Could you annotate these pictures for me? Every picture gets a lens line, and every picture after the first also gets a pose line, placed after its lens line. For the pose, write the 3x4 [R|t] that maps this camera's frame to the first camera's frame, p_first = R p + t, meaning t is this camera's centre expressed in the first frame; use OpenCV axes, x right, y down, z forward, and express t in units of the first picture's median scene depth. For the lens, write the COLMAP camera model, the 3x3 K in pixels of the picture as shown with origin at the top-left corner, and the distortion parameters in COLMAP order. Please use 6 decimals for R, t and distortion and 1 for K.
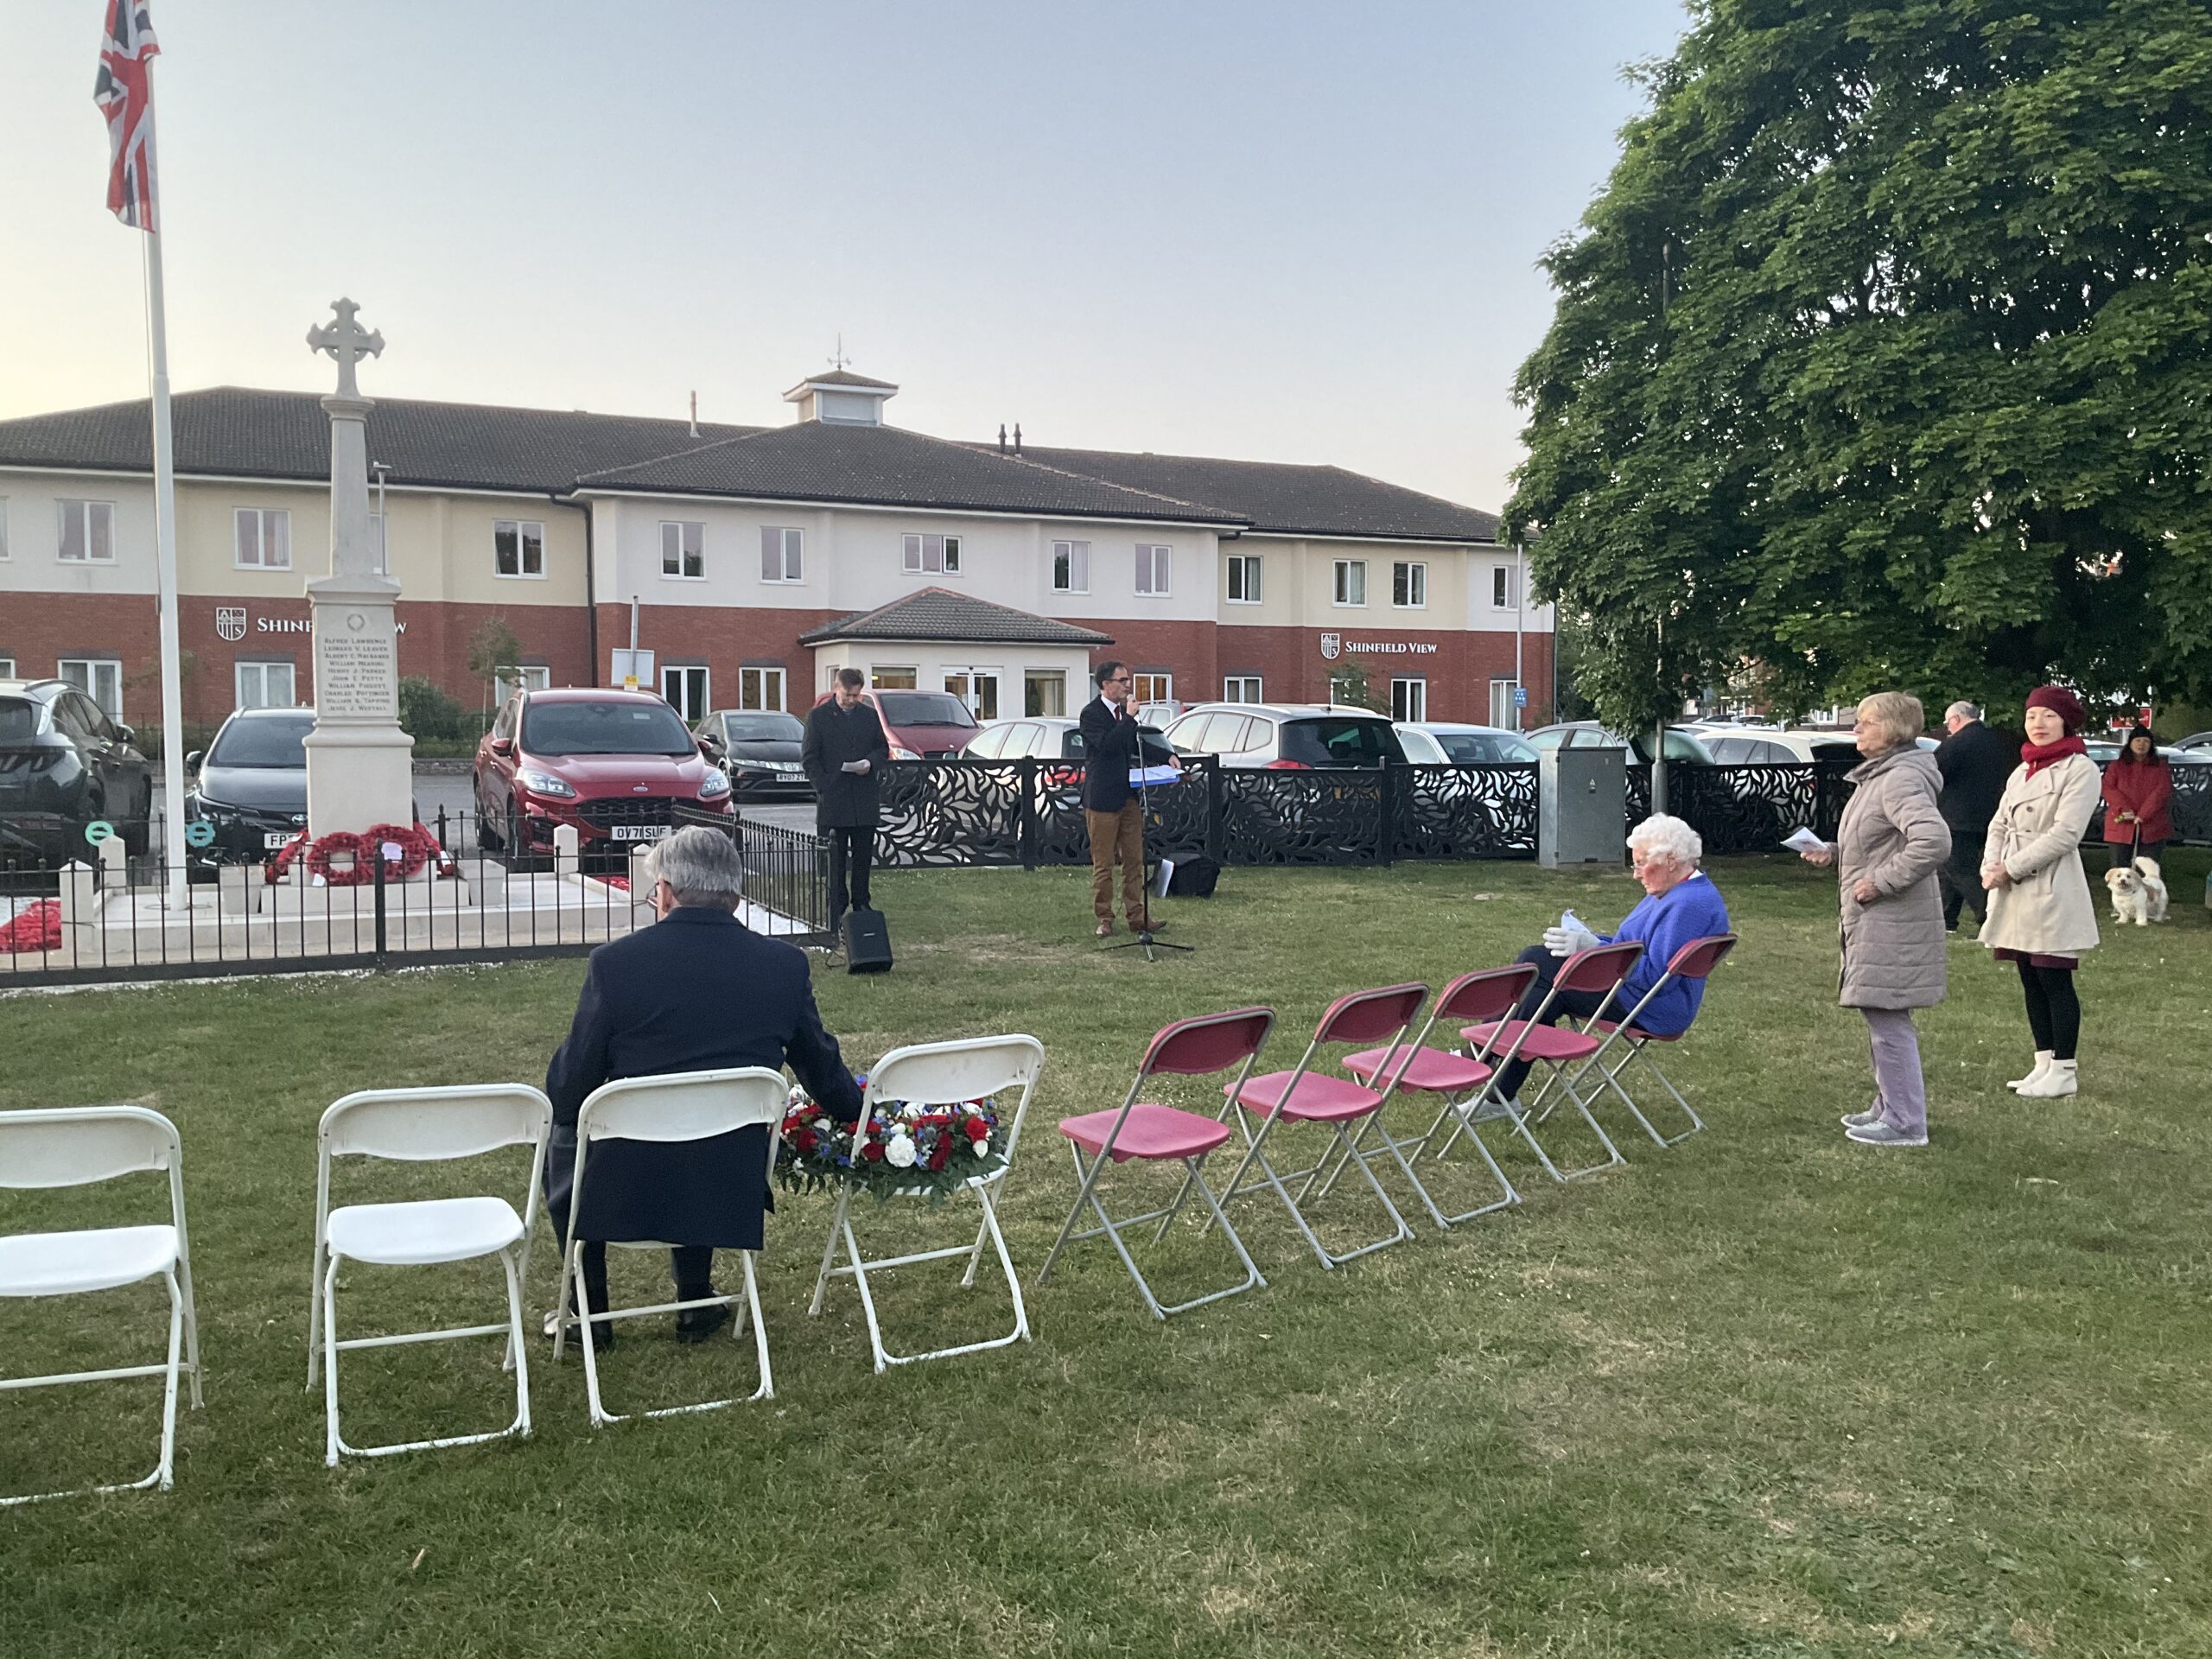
lens RADIAL K [[1816.8, 0, 1091.5], [0, 1816.8, 834.4], [0, 0, 1]] dist [0.093346, -0.181788]
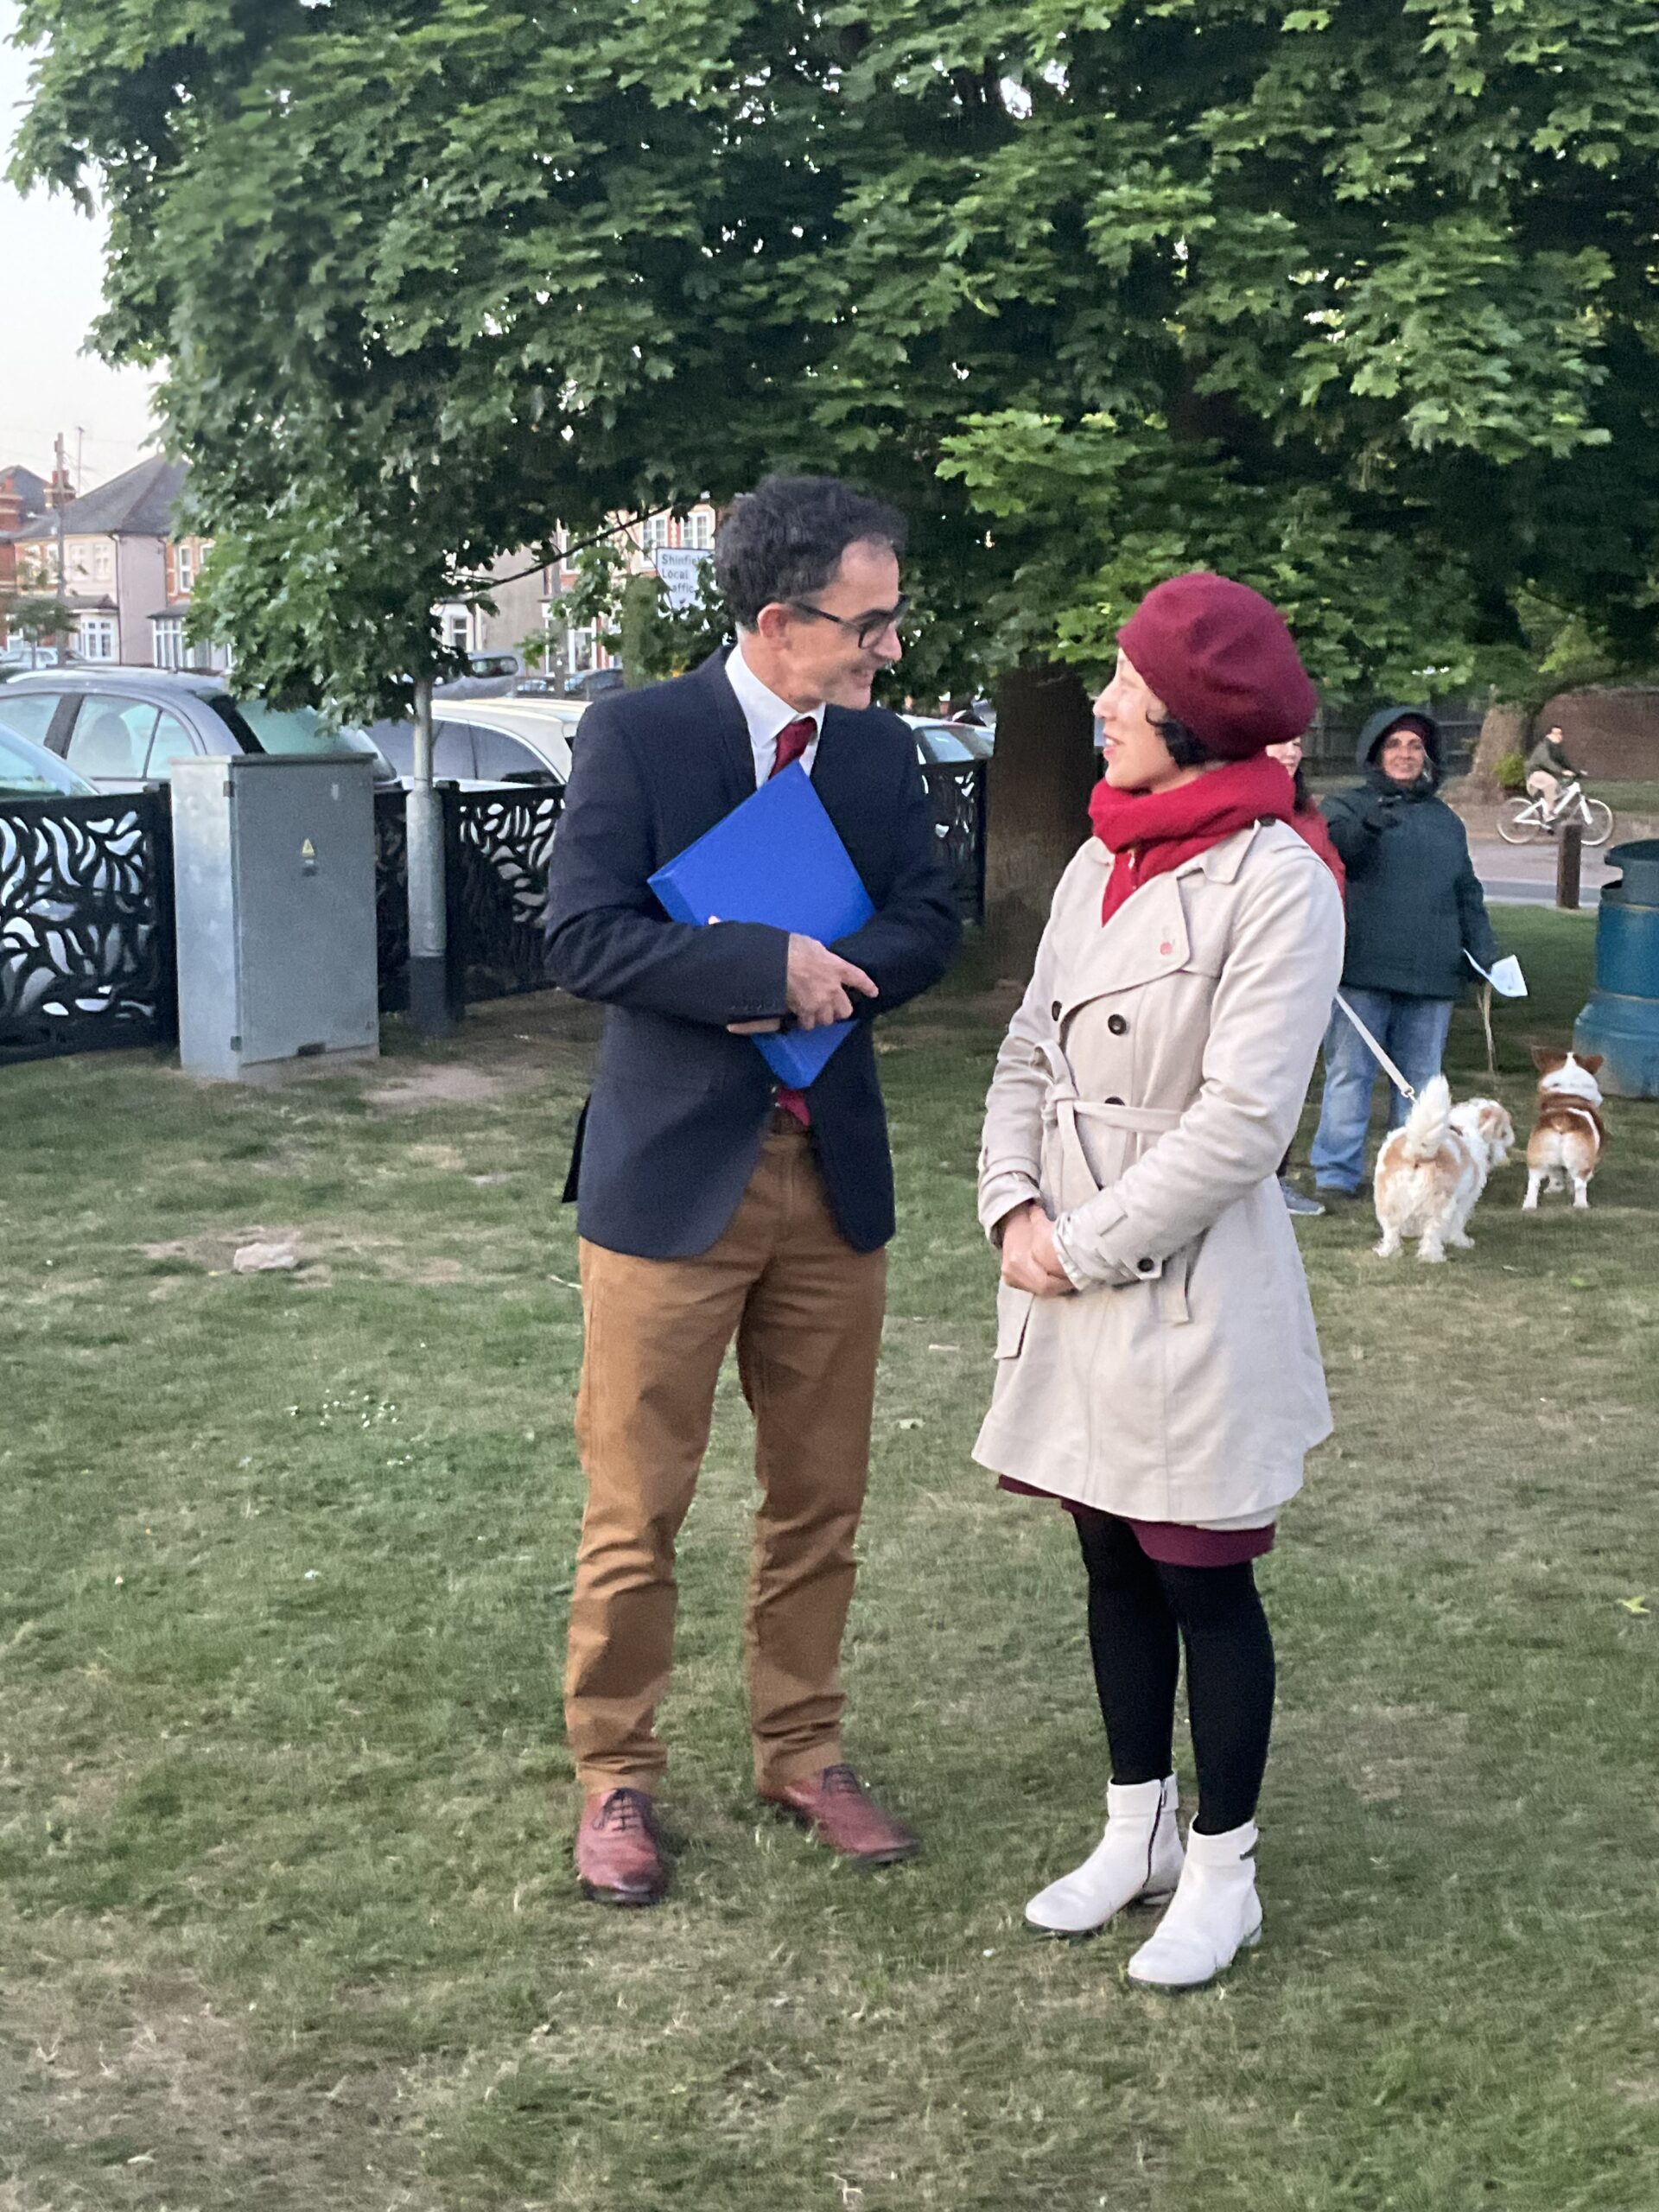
lens RADIAL K [[2897.8, 0, 777.4], [0, 2897.8, 1015.8], [0, 0, 1]] dist [0.118529, 0.000000]
pose [[0.803683, -0.066566, 0.591323, -0.008493], [0.029525, 0.996960, 0.072101, -0.033645], [-0.594325, -0.040488, 0.803205, 0.447997]]
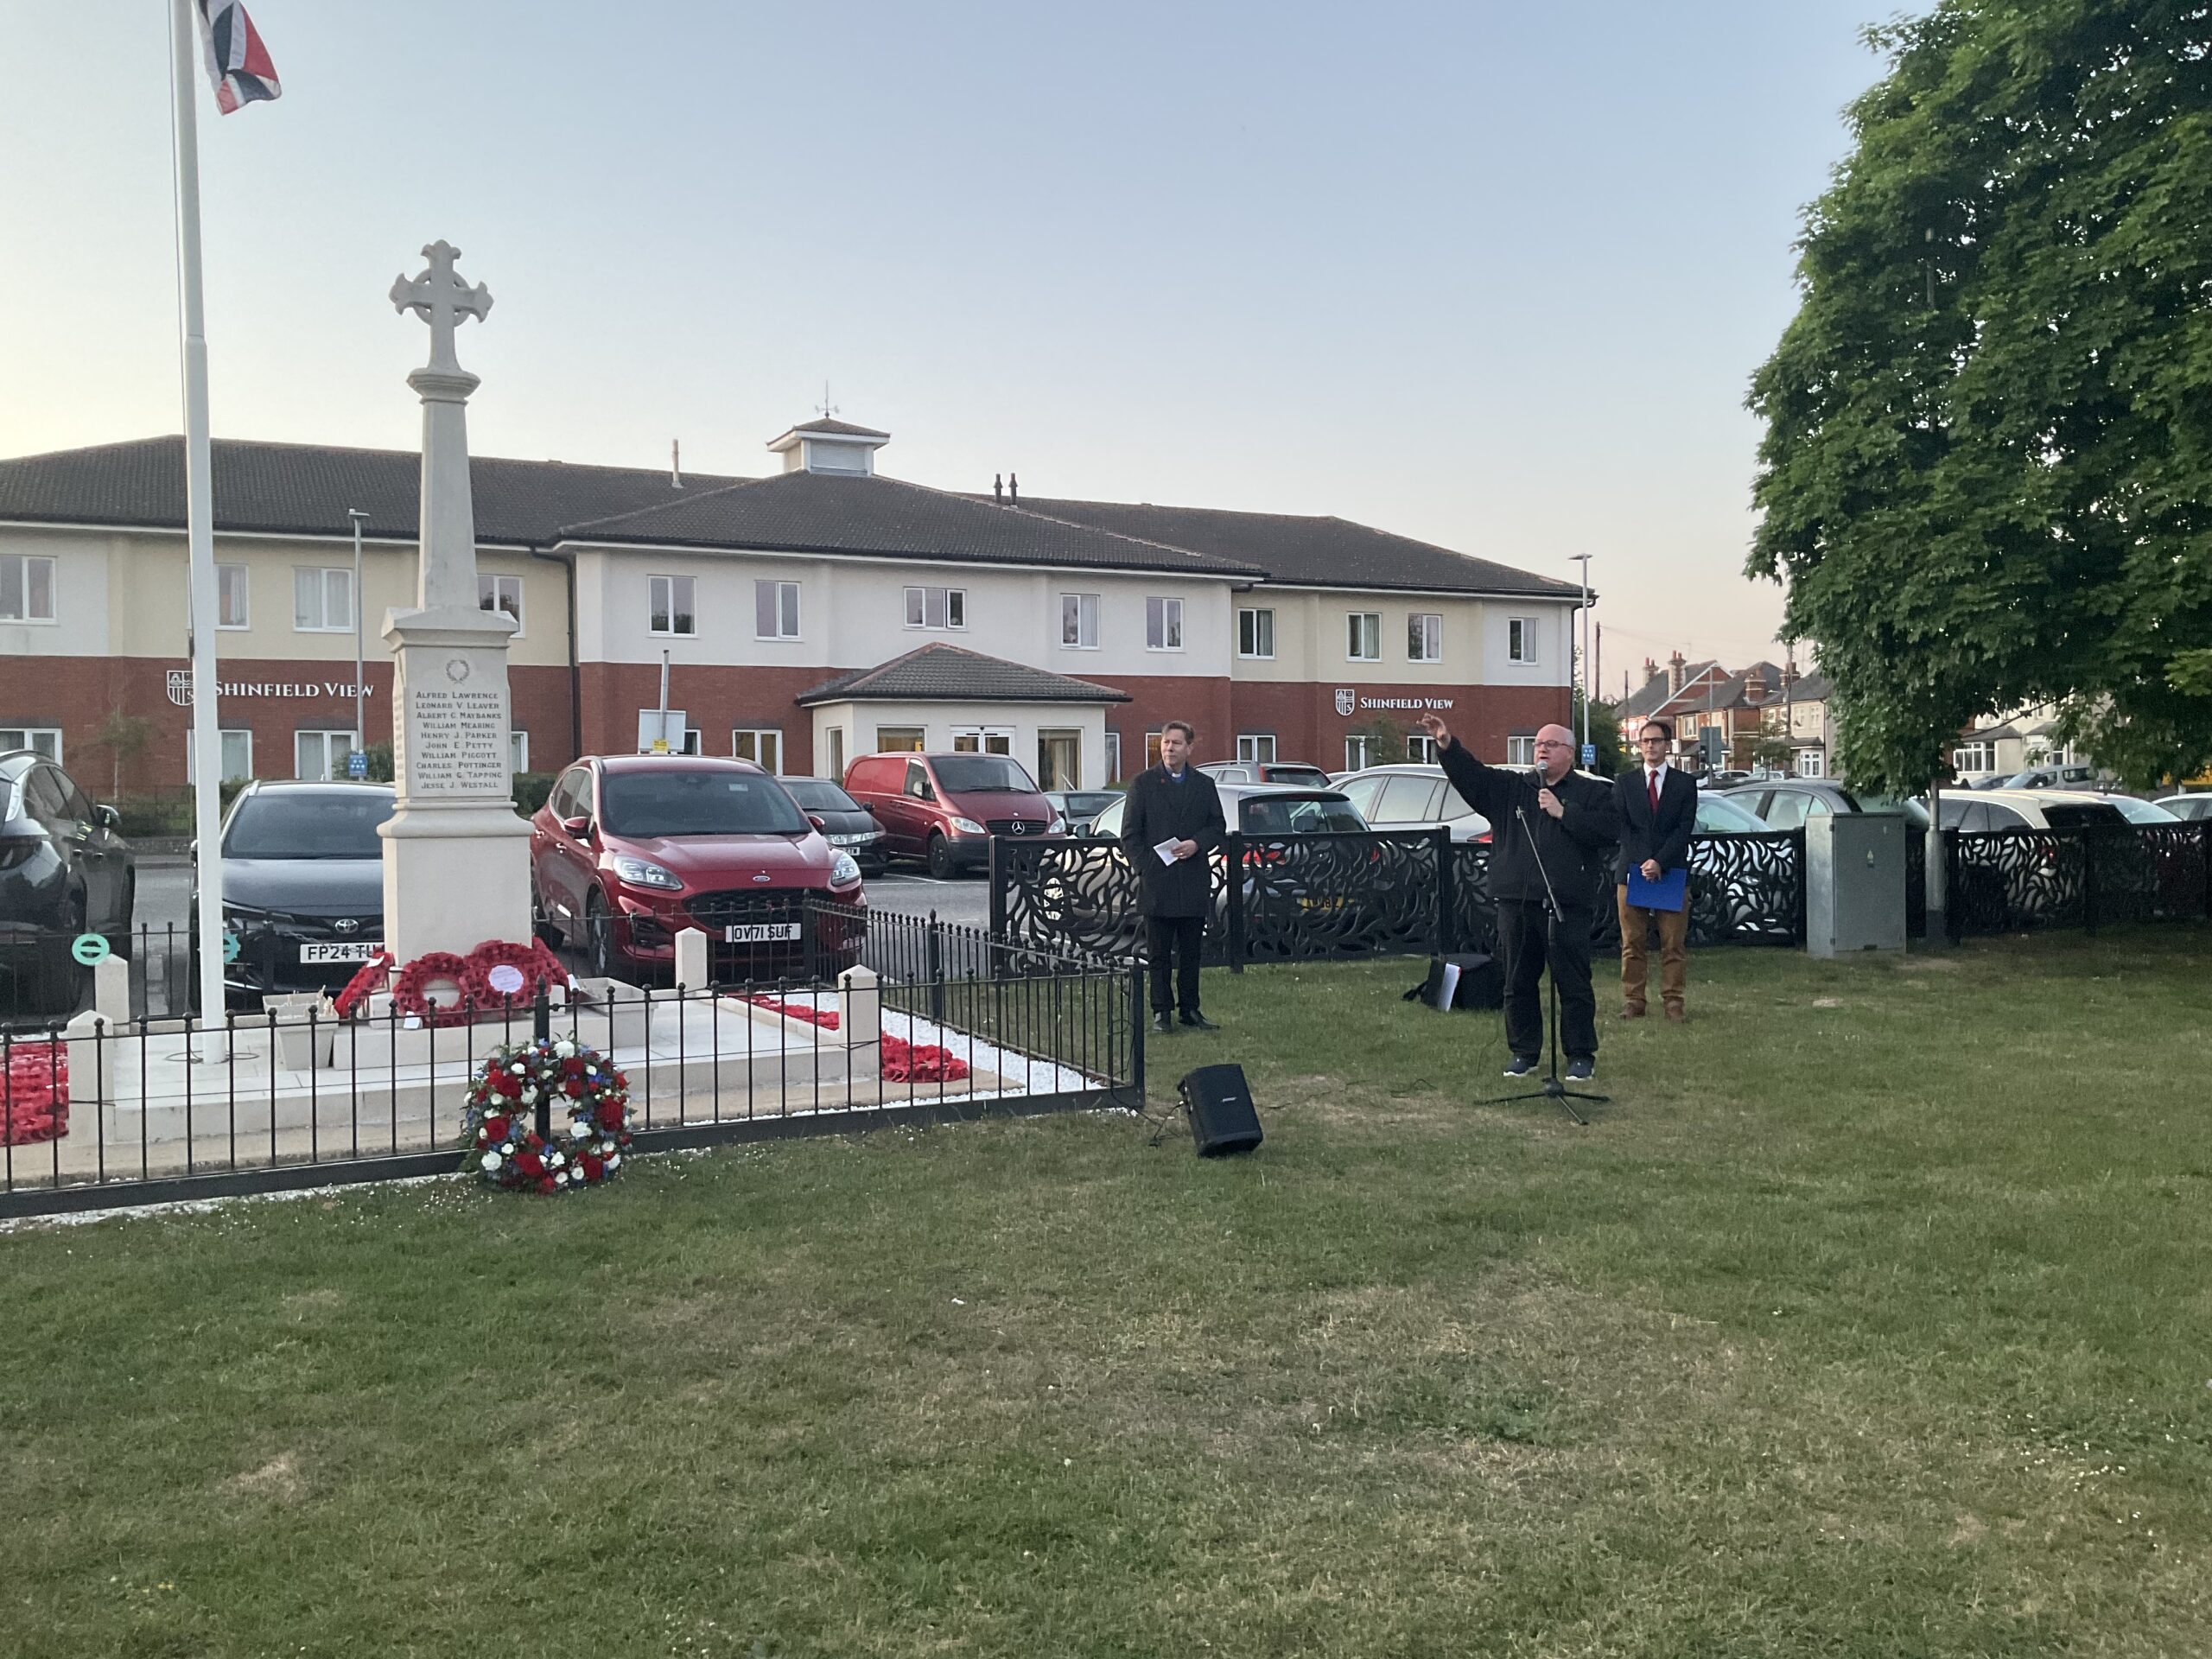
lens RADIAL K [[1816.8, 0, 1093.6], [0, 1816.8, 832.7], [0, 0, 1]] dist [0.093346, -0.181788]
pose [[0.999339, -0.010915, 0.034676, -0.111768], [0.012077, 0.999367, -0.033471, -0.014263], [-0.034289, 0.033868, 0.998838, 0.165170]]
